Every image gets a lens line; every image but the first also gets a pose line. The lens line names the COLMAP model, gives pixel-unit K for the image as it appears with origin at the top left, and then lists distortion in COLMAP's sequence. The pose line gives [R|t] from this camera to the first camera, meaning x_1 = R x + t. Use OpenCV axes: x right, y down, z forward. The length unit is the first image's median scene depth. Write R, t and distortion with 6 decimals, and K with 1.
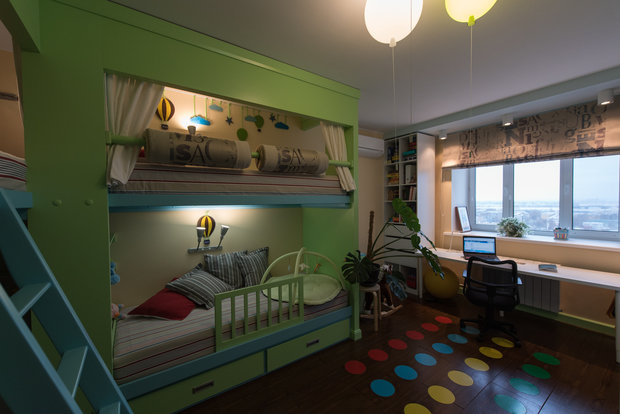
lens RADIAL K [[251.5, 0, 310.0], [0, 251.5, 207.0], [0, 0, 1]] dist [0.001930, -0.000036]
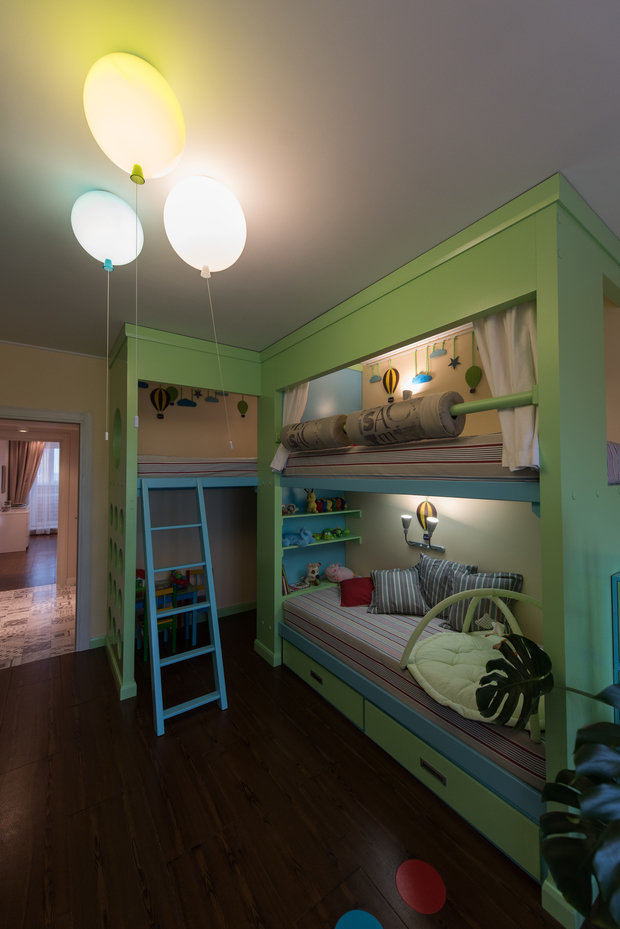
lens RADIAL K [[358.8, 0, 309.7], [0, 358.8, 460.5], [0, 0, 1]] dist [0.002202, -0.000383]
pose [[-0.006850, -0.024719, -0.999671, 0.691371], [-0.016508, 0.999561, -0.024603, -0.058573], [0.999840, 0.016334, -0.007255, 0.686715]]
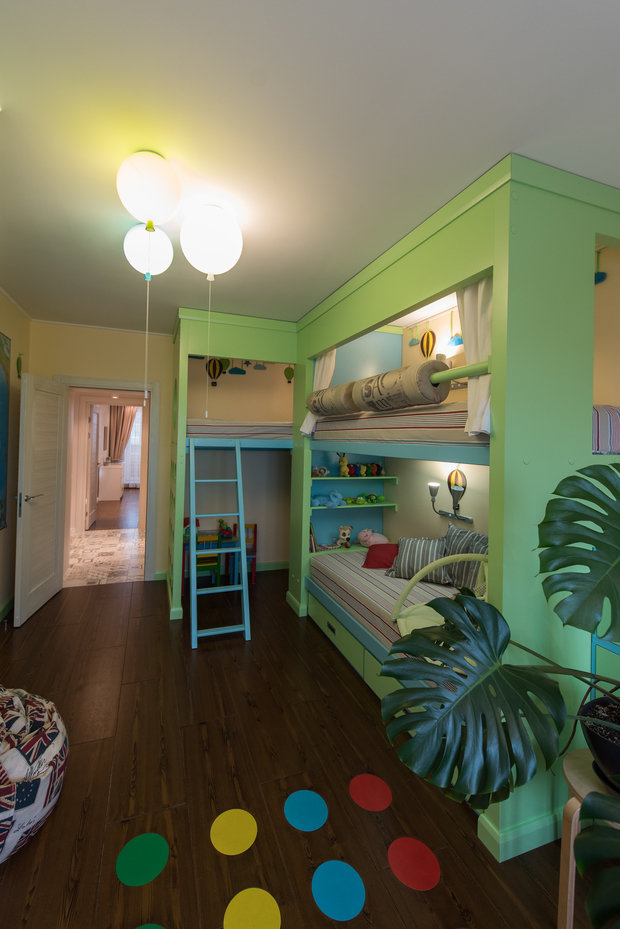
lens RADIAL K [[388.8, 0, 283.1], [0, 388.8, 430.4], [0, 0, 1]] dist [-0.000803, 0.000036]
pose [[-0.291866, -0.016760, -0.956312, 0.830244], [-0.038837, 0.999230, -0.005659, -0.055221], [0.955670, 0.035489, -0.292292, 0.883100]]
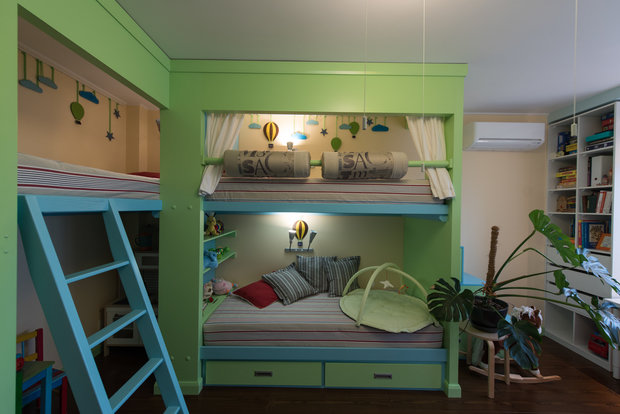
lens RADIAL K [[239.5, 0, 310.0], [0, 239.5, 207.0], [0, 0, 1]] dist [0.002202, -0.000383]
pose [[0.816067, 0.022868, -0.577504, 0.244036], [-0.033883, 0.999391, -0.008306, -0.017899], [0.576963, 0.026346, 0.816345, 0.161795]]
